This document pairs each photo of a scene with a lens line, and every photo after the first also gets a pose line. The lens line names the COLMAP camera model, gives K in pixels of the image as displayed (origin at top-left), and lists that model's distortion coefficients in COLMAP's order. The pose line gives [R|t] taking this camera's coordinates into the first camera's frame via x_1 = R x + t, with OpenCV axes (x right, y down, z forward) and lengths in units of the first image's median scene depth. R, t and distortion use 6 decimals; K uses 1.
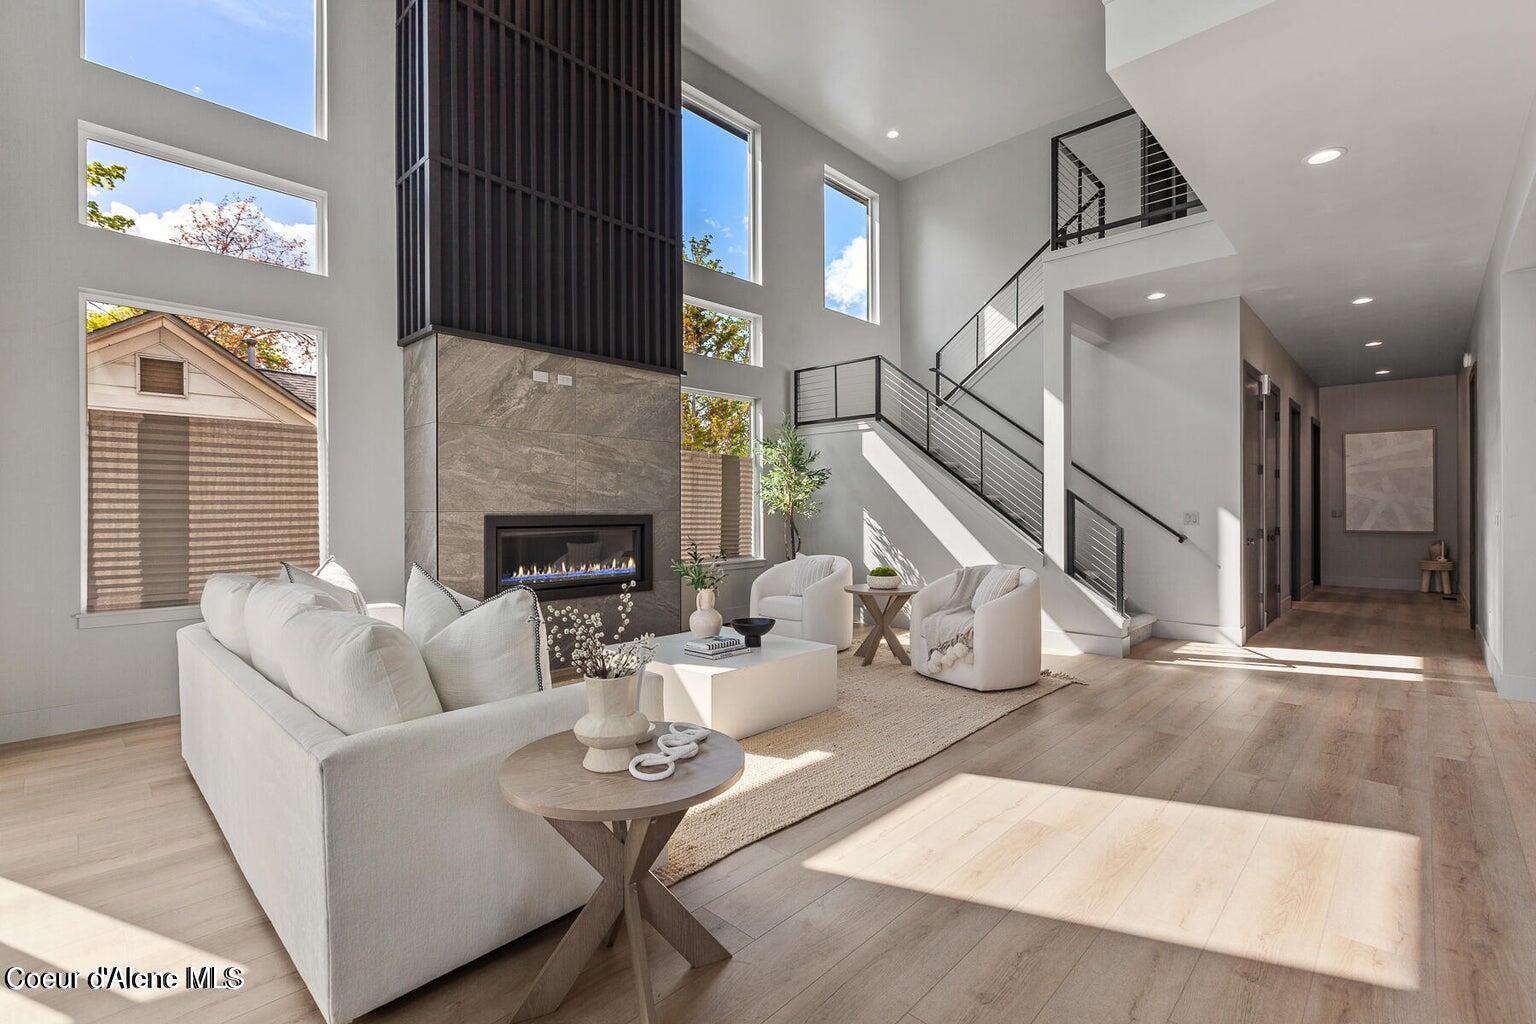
lens RADIAL K [[684.5, 0, 763.1], [0, 684.5, 508.3], [0, 0, 1]] dist [-0.000884, 0.000800]
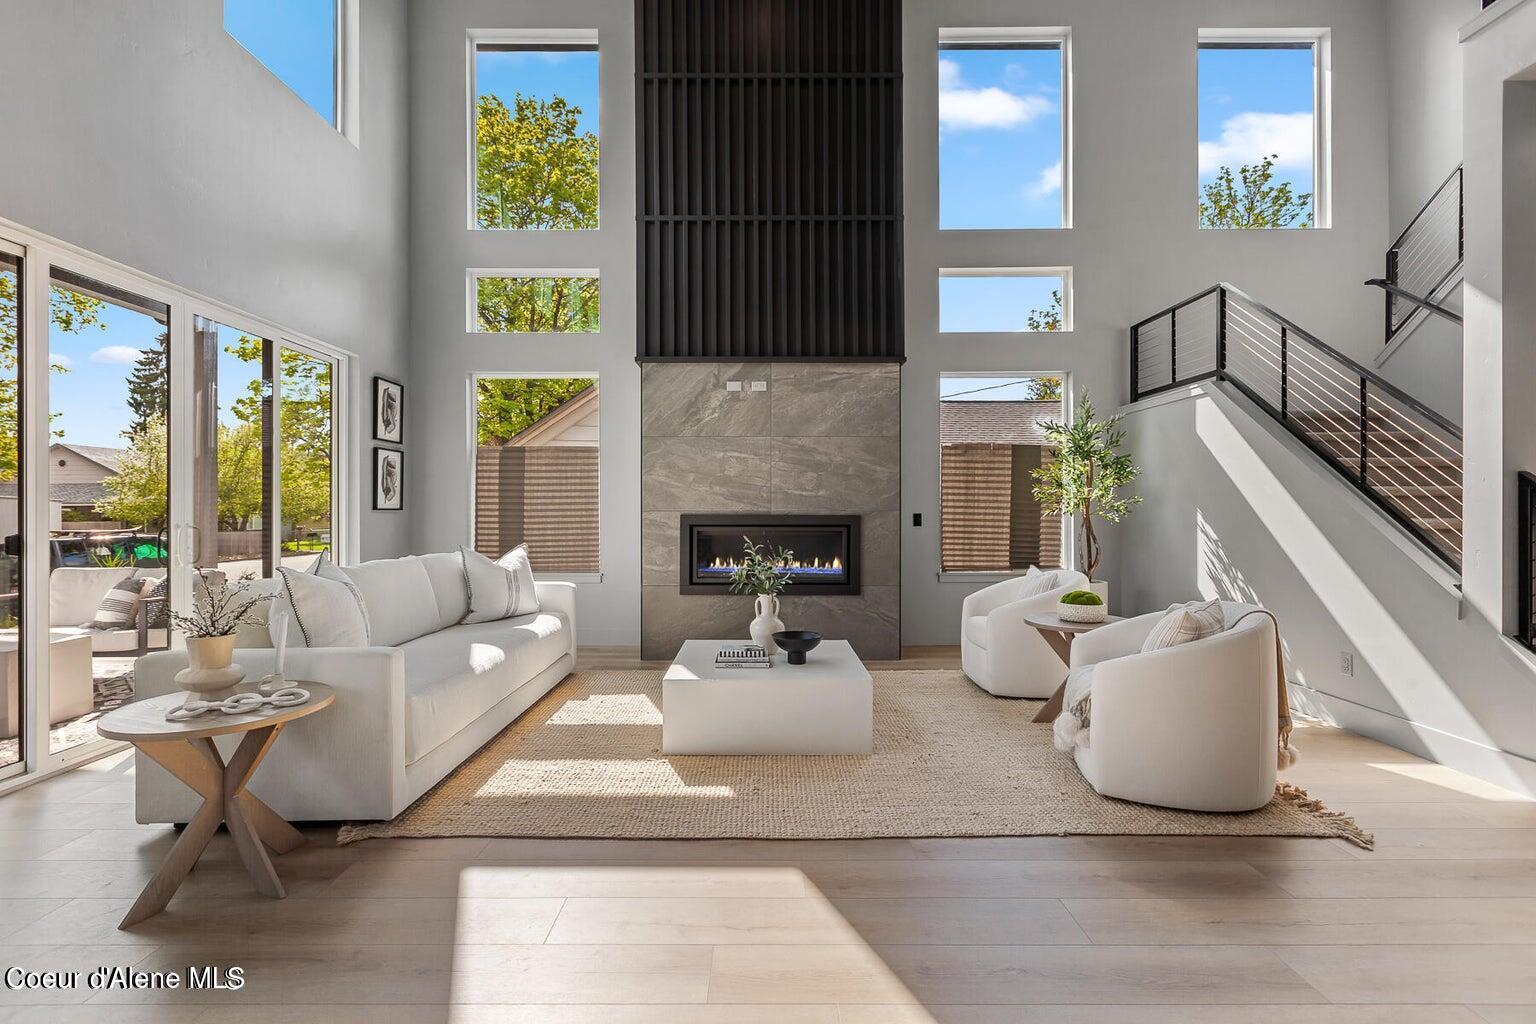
lens RADIAL K [[684.5, 0, 763.1], [0, 684.5, 508.3], [0, 0, 1]] dist [-0.000884, 0.000800]
pose [[0.693858, 0.000650, -0.720112, 0.484311], [-0.000144, 1.000000, 0.000764, -0.000846], [0.720112, -0.000426, 0.693858, 0.283892]]
